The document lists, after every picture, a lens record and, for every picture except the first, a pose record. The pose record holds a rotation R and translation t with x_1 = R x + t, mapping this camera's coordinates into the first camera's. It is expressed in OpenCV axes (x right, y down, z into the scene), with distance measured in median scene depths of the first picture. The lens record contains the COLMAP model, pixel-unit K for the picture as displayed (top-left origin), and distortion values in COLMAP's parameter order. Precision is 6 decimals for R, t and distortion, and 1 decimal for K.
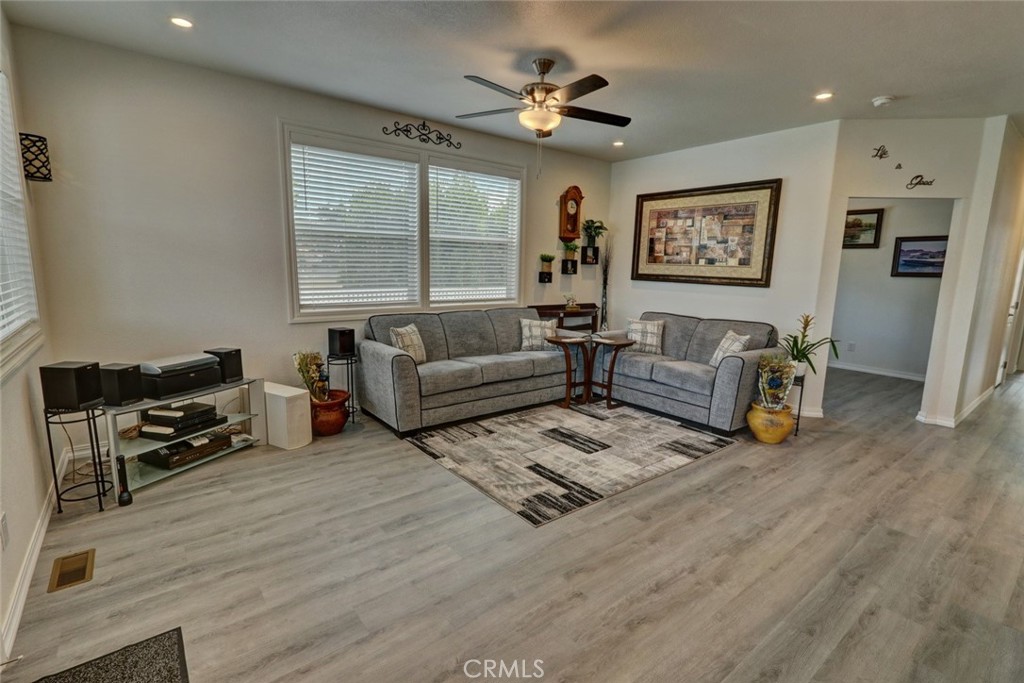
lens RADIAL K [[475.5, 0, 512.0], [0, 475.5, 341.5], [0, 0, 1]] dist [0.001256, 0.000090]
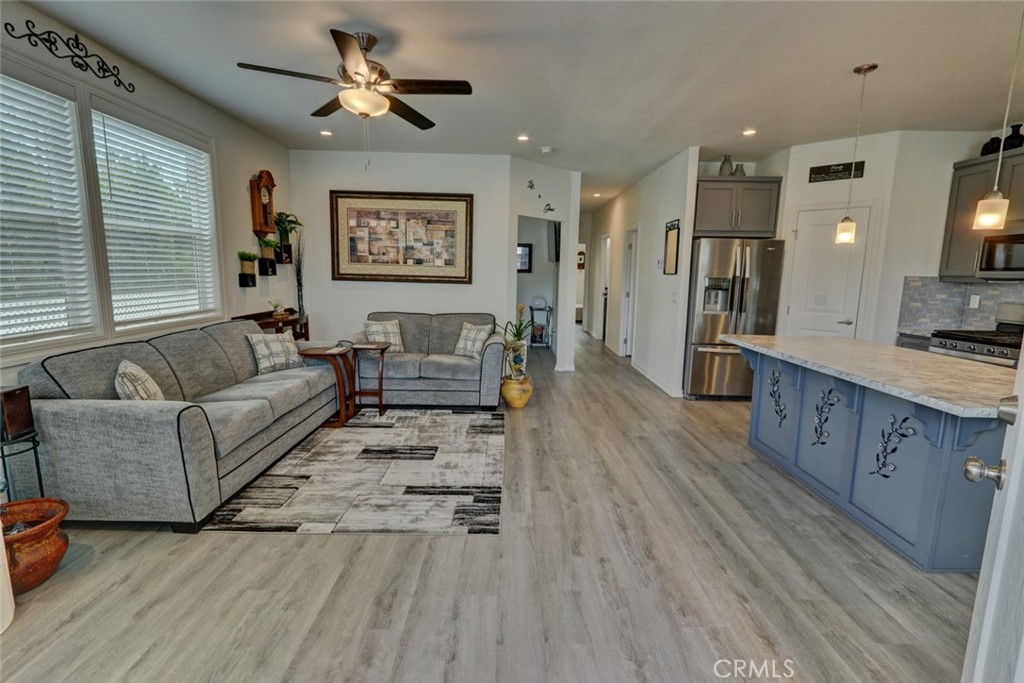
lens RADIAL K [[471.6, 0, 514.2], [0, 471.6, 340.4], [0, 0, 1]] dist [0.000765, 0.000085]
pose [[0.613201, -0.126694, 0.779701, -0.370267], [0.119104, 0.990599, 0.067293, -0.043144], [-0.780896, 0.051601, 0.622526, 0.196617]]
